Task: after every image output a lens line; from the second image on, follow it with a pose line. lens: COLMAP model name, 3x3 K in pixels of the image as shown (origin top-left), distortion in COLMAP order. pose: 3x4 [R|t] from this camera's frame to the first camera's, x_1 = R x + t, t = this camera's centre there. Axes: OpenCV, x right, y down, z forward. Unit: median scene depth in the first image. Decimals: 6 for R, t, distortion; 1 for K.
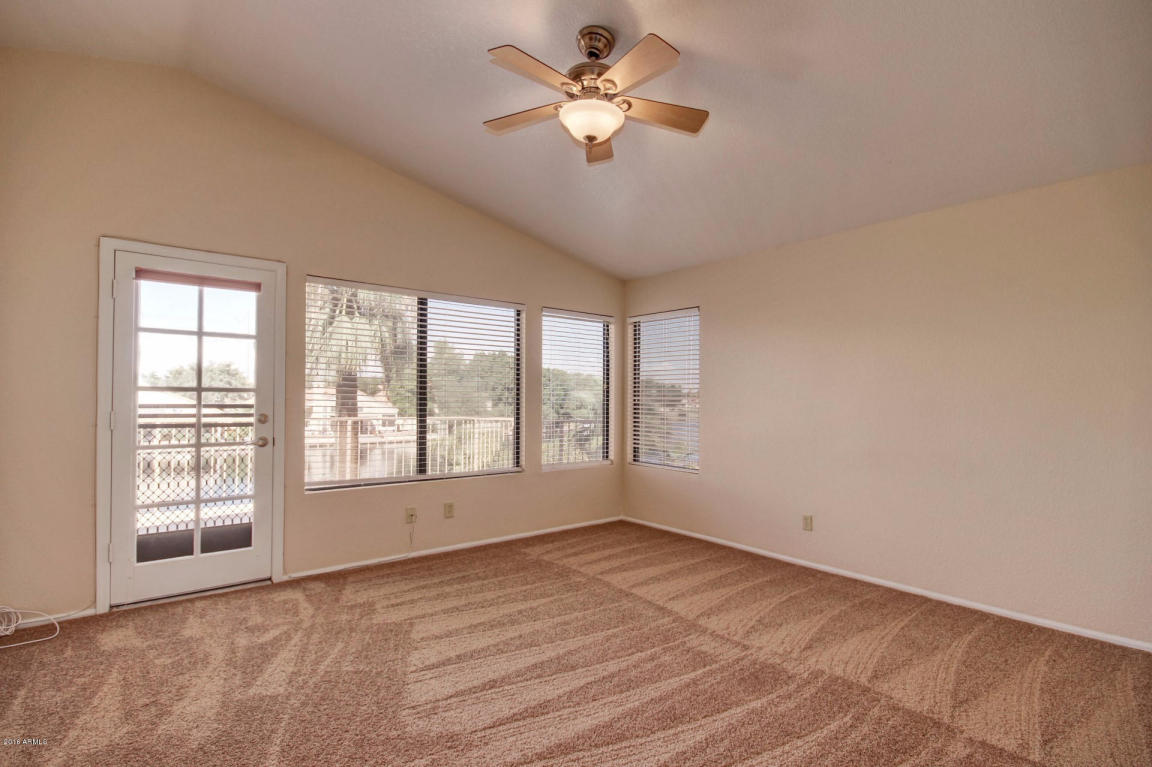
lens RADIAL K [[541.6, 0, 570.5], [0, 541.6, 393.2], [0, 0, 1]] dist [0.007446, -0.006407]
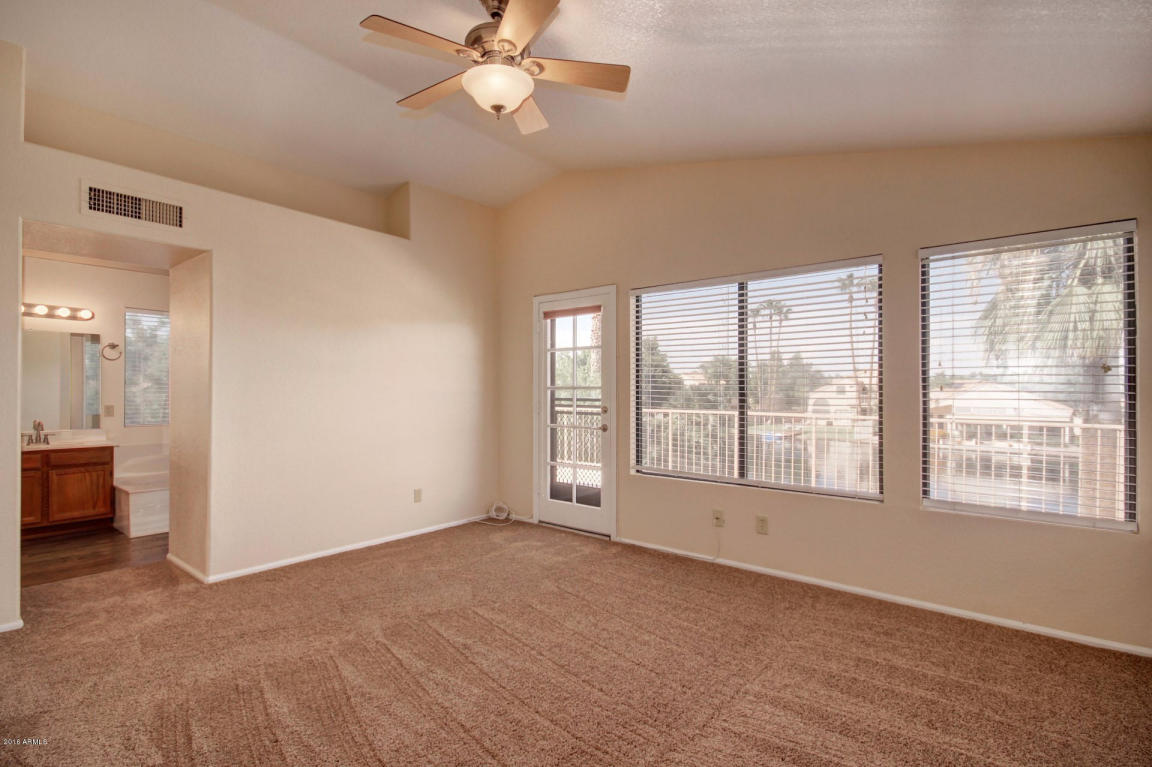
lens RADIAL K [[541.6, 0, 570.9], [0, 541.6, 390.1], [0, 0, 1]] dist [0.007446, -0.006407]
pose [[0.207446, -0.010041, -0.978195, 0.699455], [0.007393, 0.999935, -0.008696, 0.011586], [0.978218, -0.005428, 0.207507, 0.681252]]
